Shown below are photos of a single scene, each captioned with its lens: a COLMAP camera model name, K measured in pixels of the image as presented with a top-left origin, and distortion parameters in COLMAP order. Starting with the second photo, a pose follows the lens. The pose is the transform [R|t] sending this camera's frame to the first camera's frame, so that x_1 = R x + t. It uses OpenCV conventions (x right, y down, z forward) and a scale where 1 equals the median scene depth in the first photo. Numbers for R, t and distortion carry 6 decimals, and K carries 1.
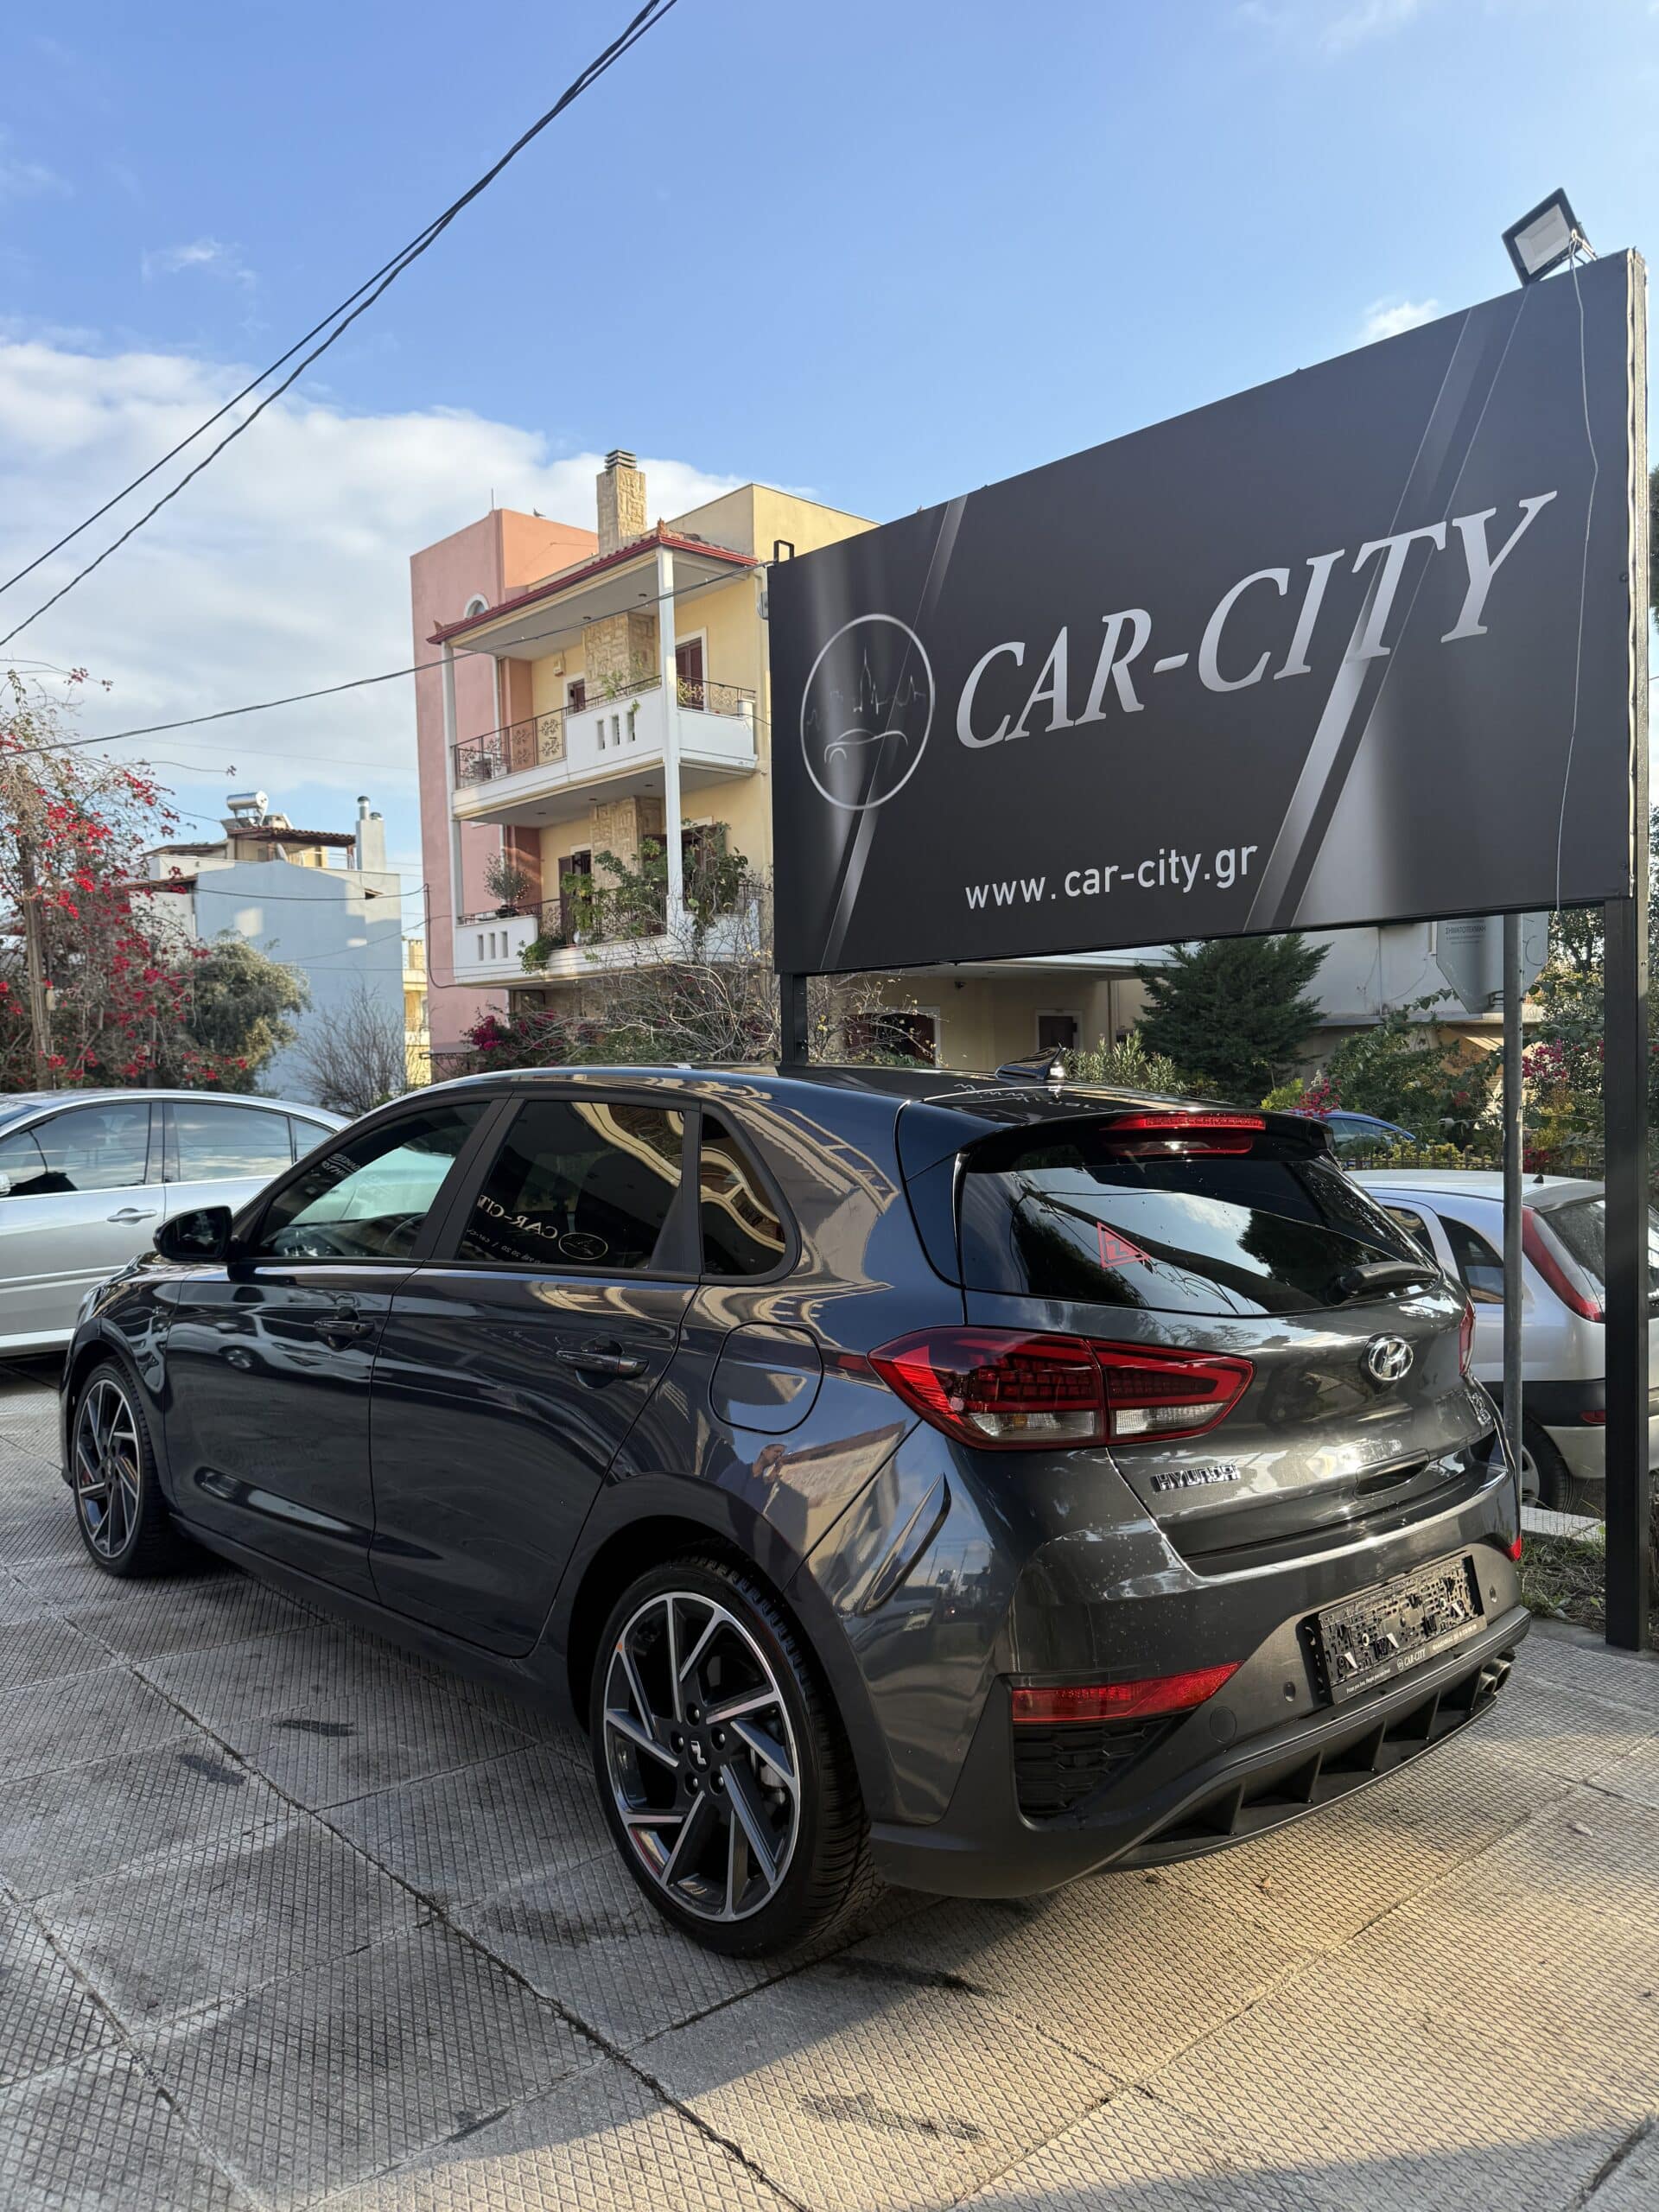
lens RADIAL K [[1564.6, 0, 805.3], [0, 1564.6, 1105.0], [0, 0, 1]] dist [0.142331, -0.315673]
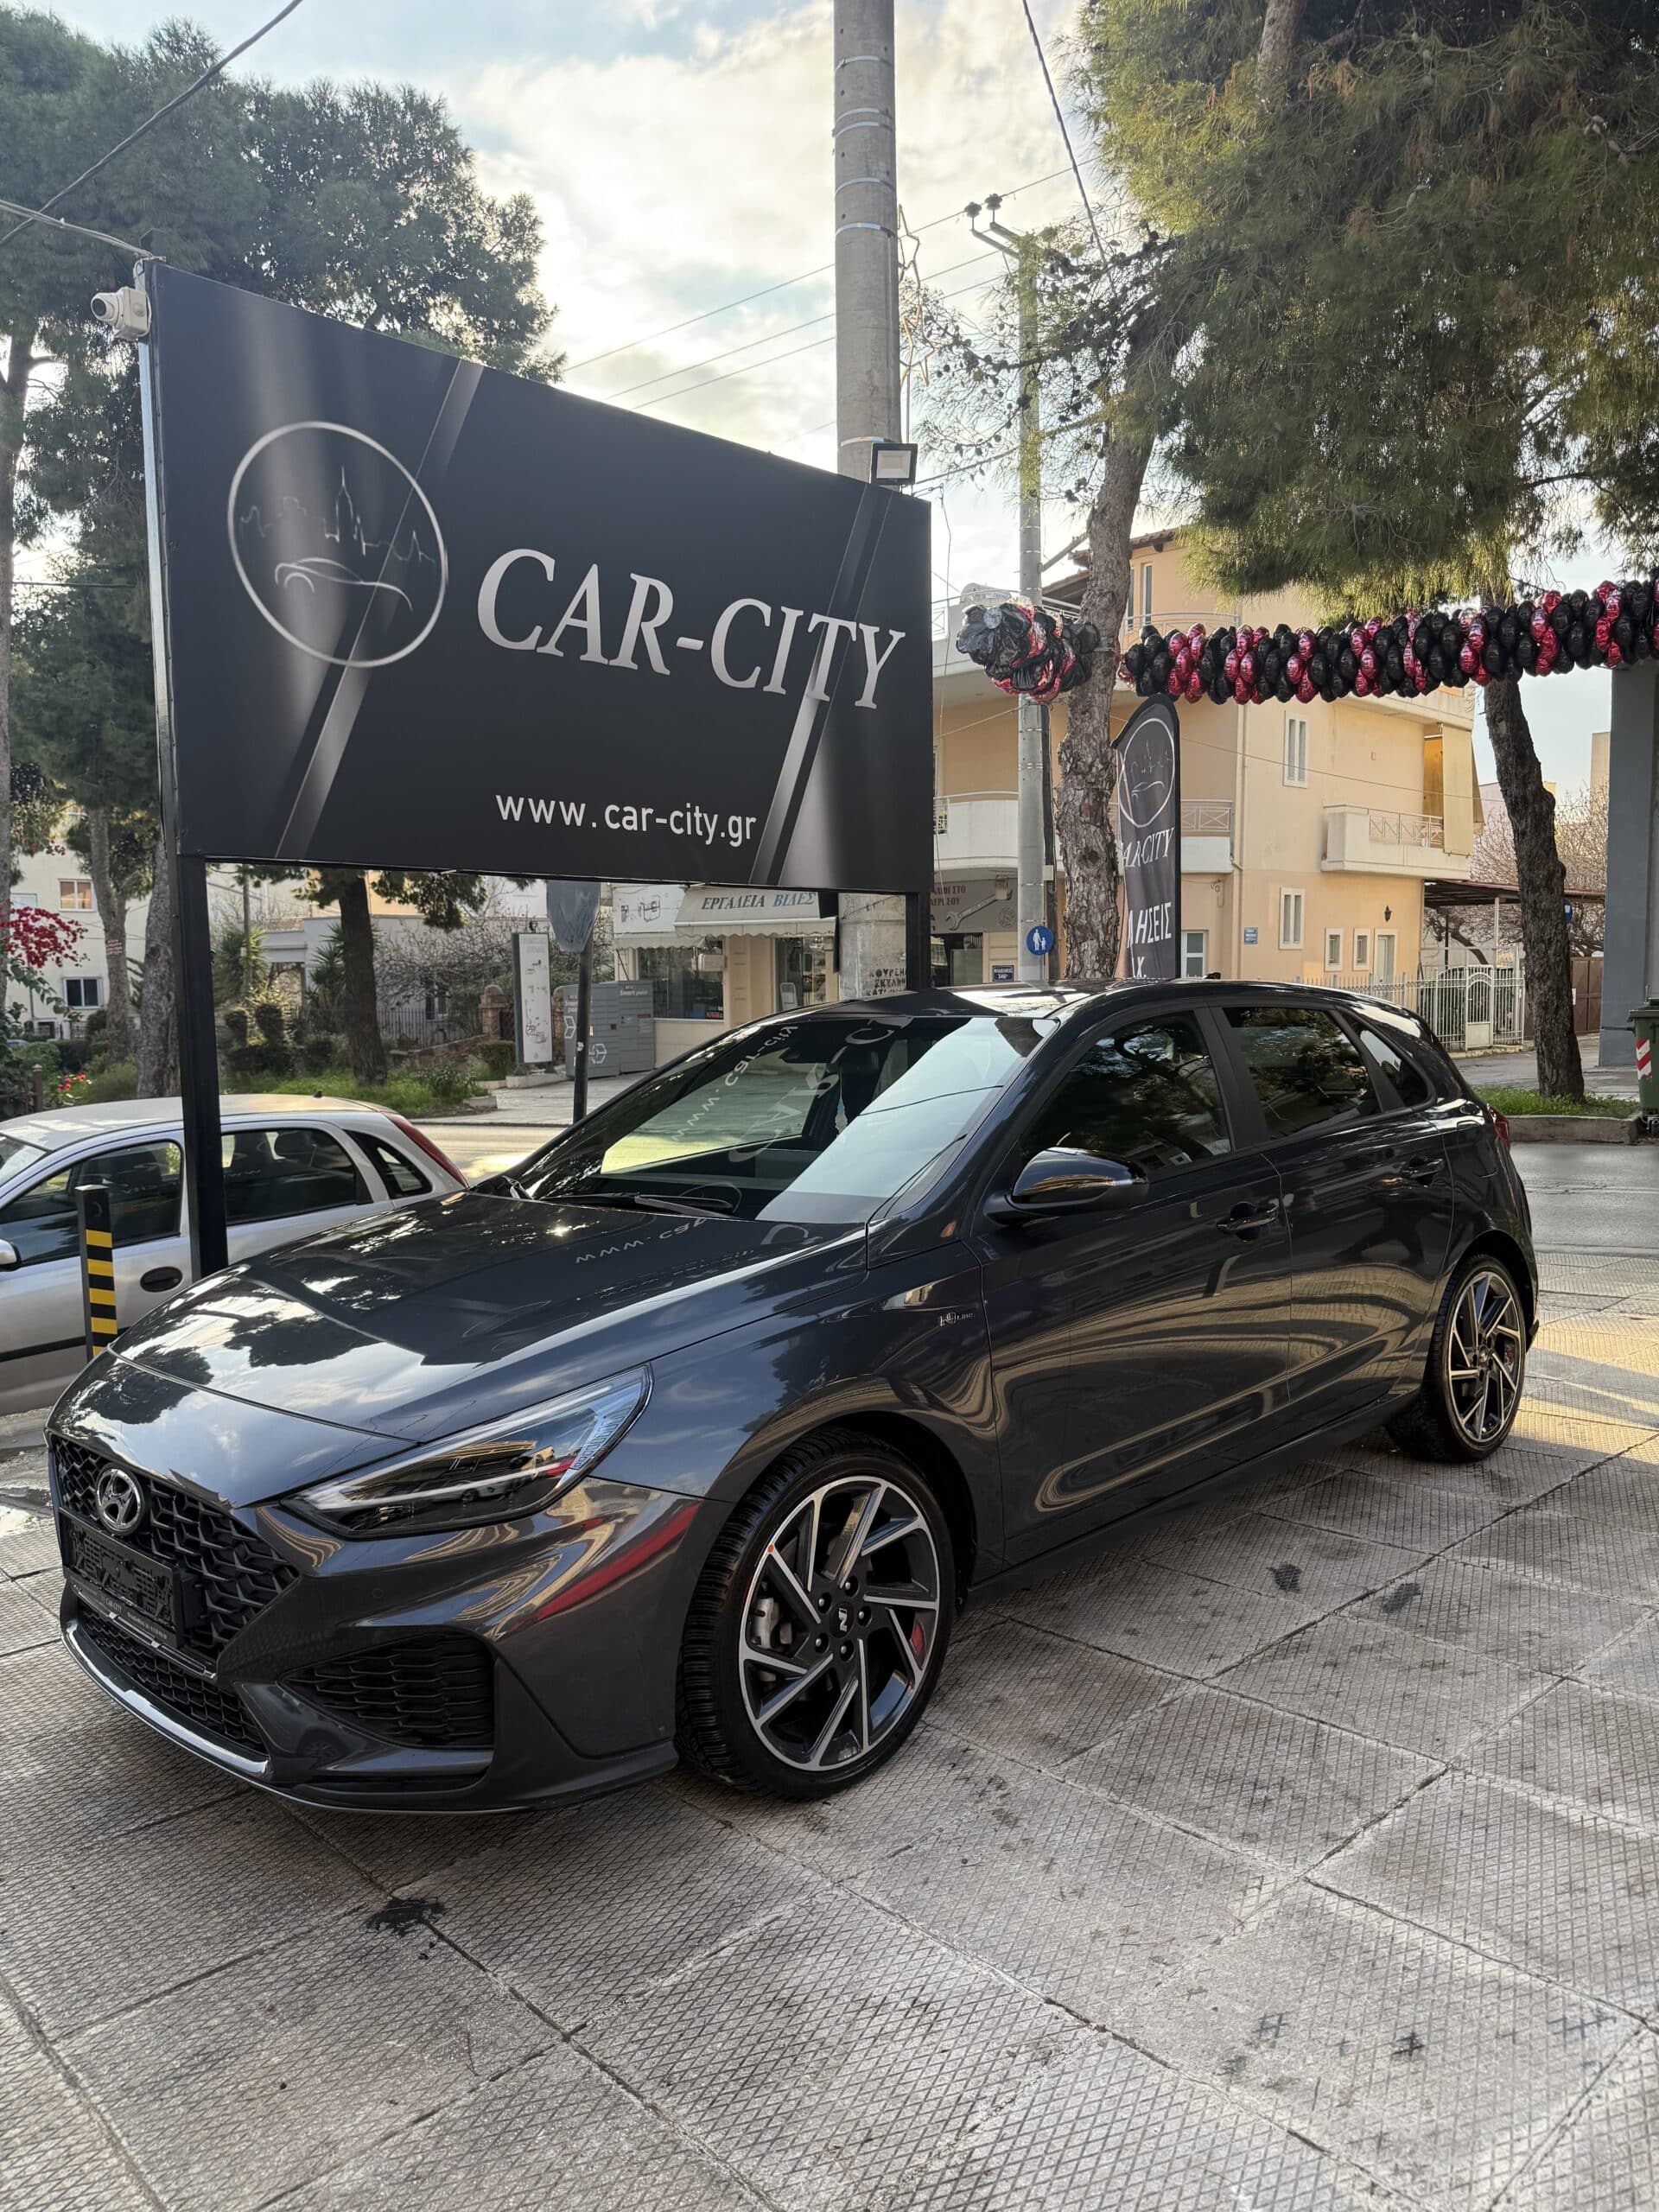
lens RADIAL K [[1566.6, 0, 865.6], [0, 1566.6, 1140.4], [0, 0, 1]] dist [0.033260, -0.053114]
pose [[-0.054234, -0.084345, 0.994960, -0.892743], [0.027574, 0.995920, 0.085929, -0.009894], [-0.998147, 0.032095, -0.051687, 0.880581]]
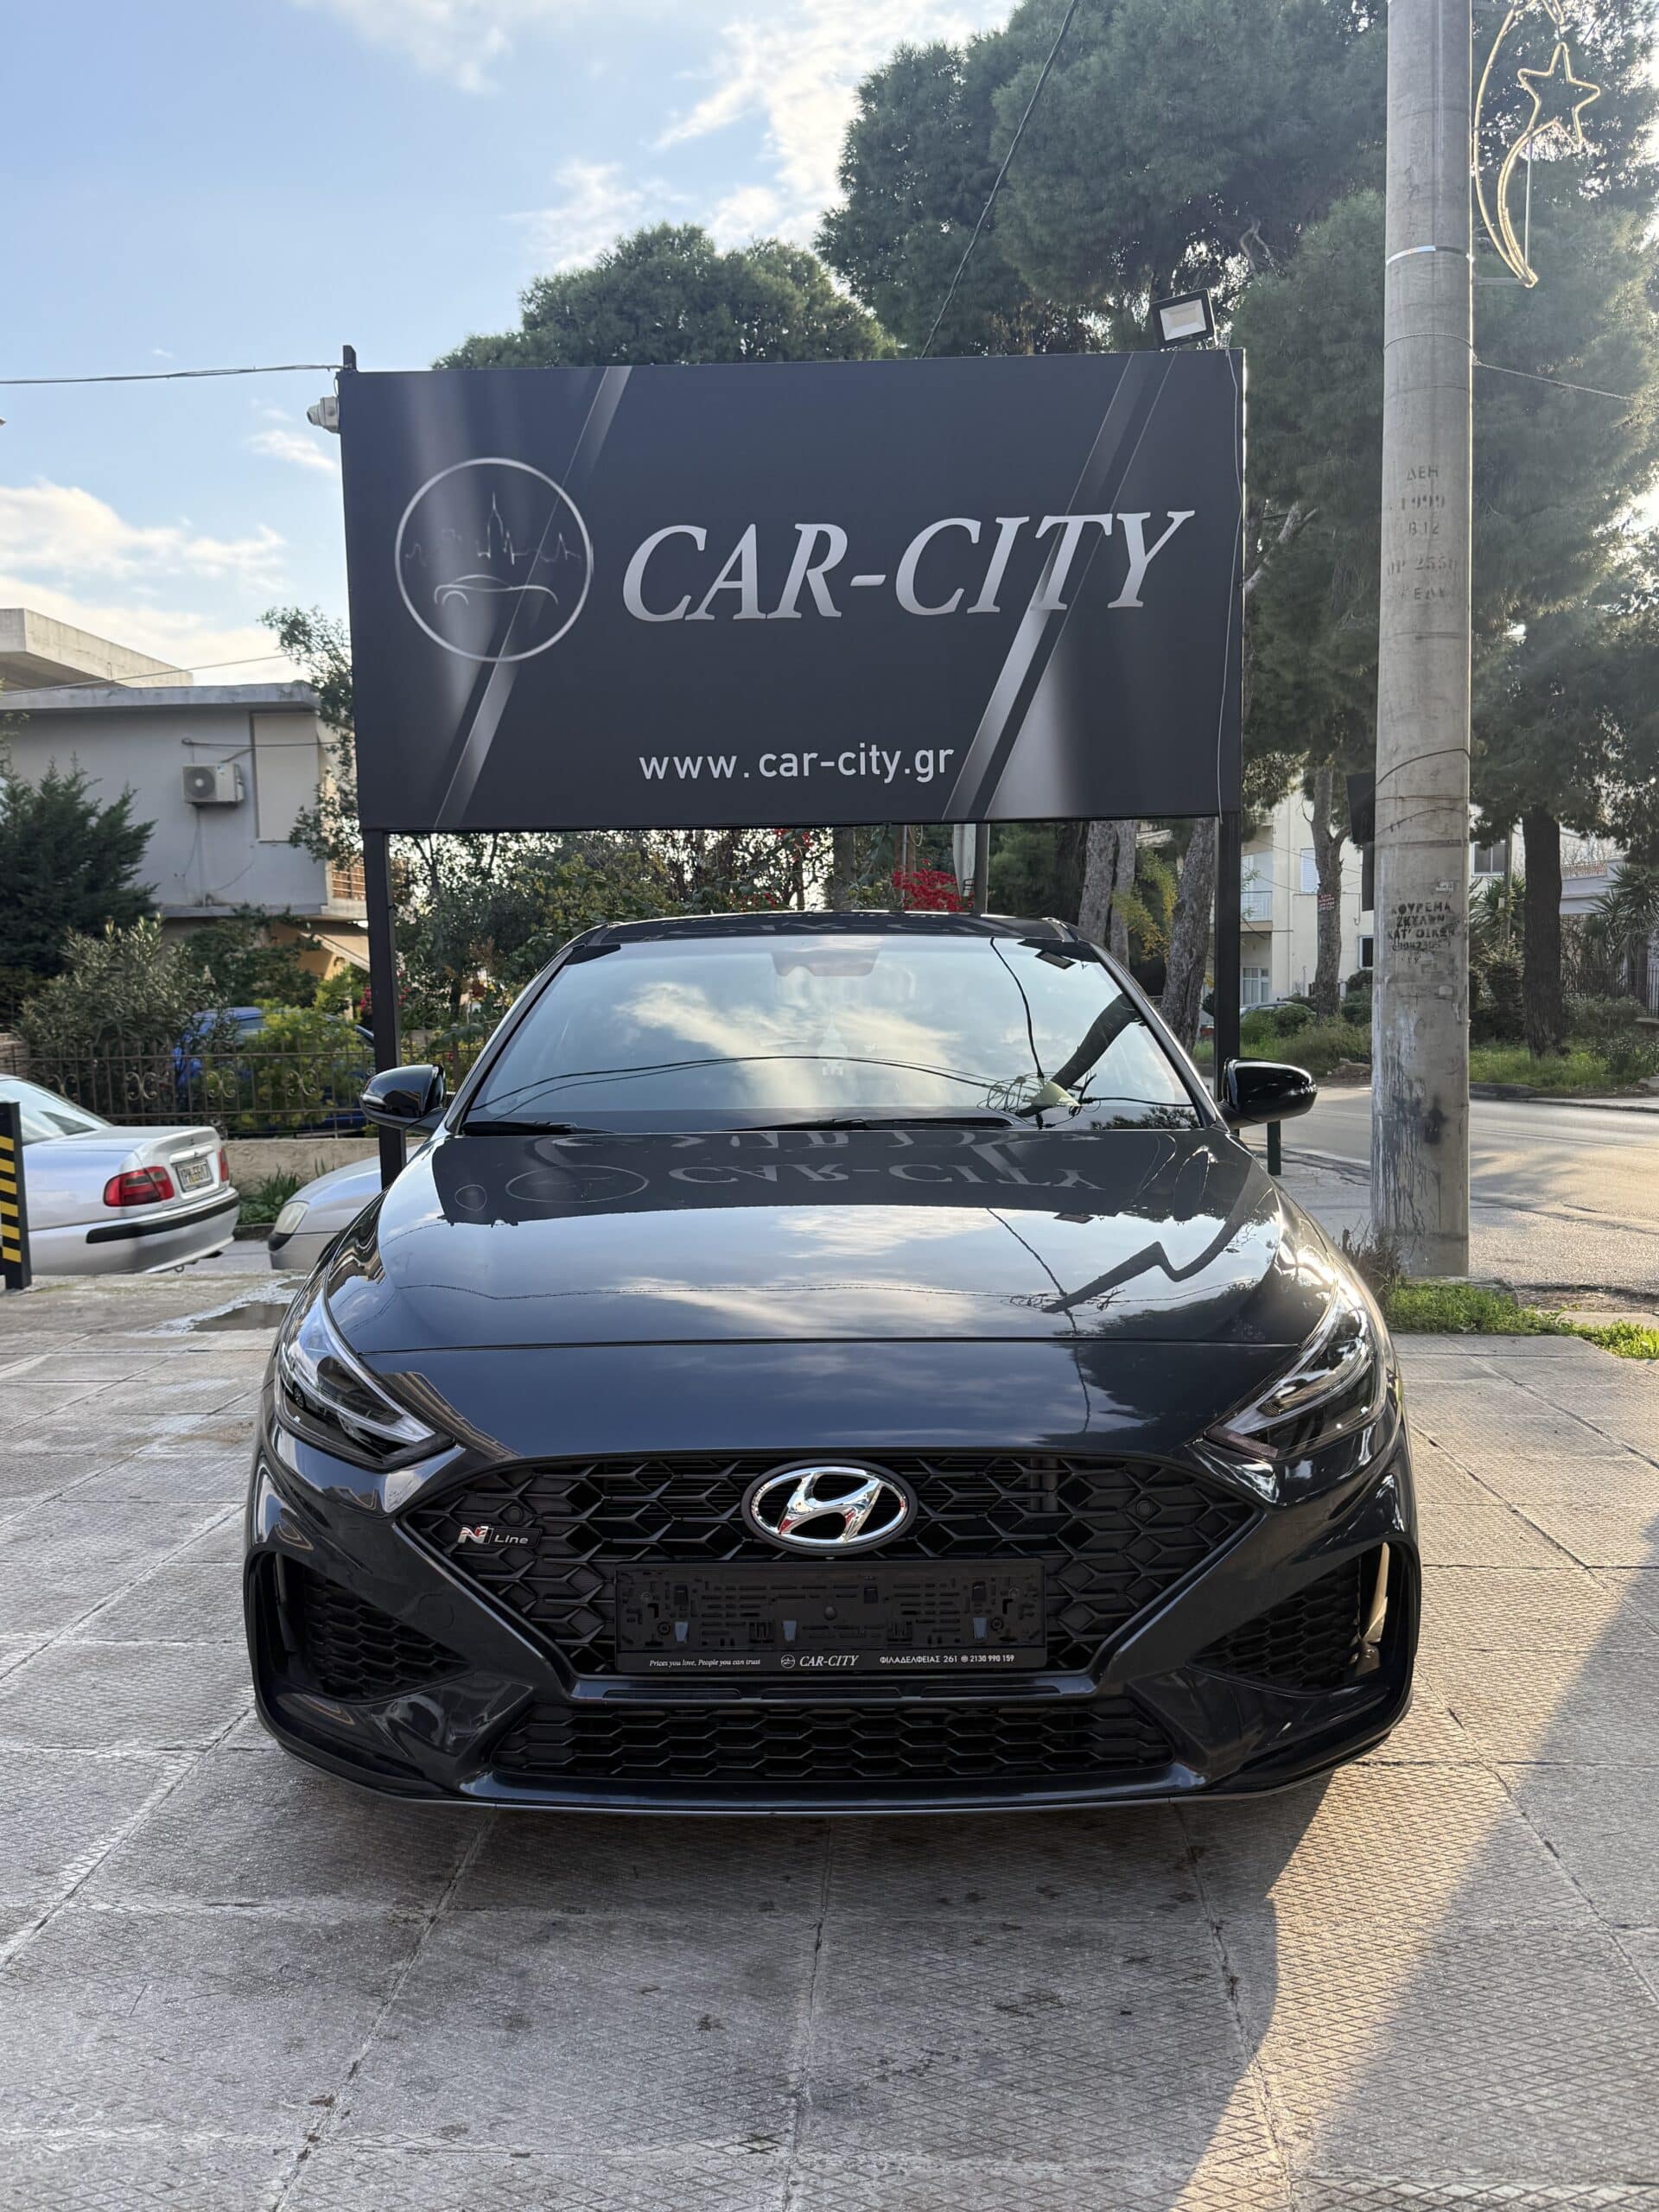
lens RADIAL K [[1847.4, 0, 837.0], [0, 1847.4, 1119.3], [0, 0, 1]] dist [0.162968, -0.331586]
pose [[0.698269, -0.056298, 0.713618, -0.727570], [0.019554, 0.998031, 0.059602, 0.029682], [-0.715568, -0.027664, 0.697995, 0.051574]]
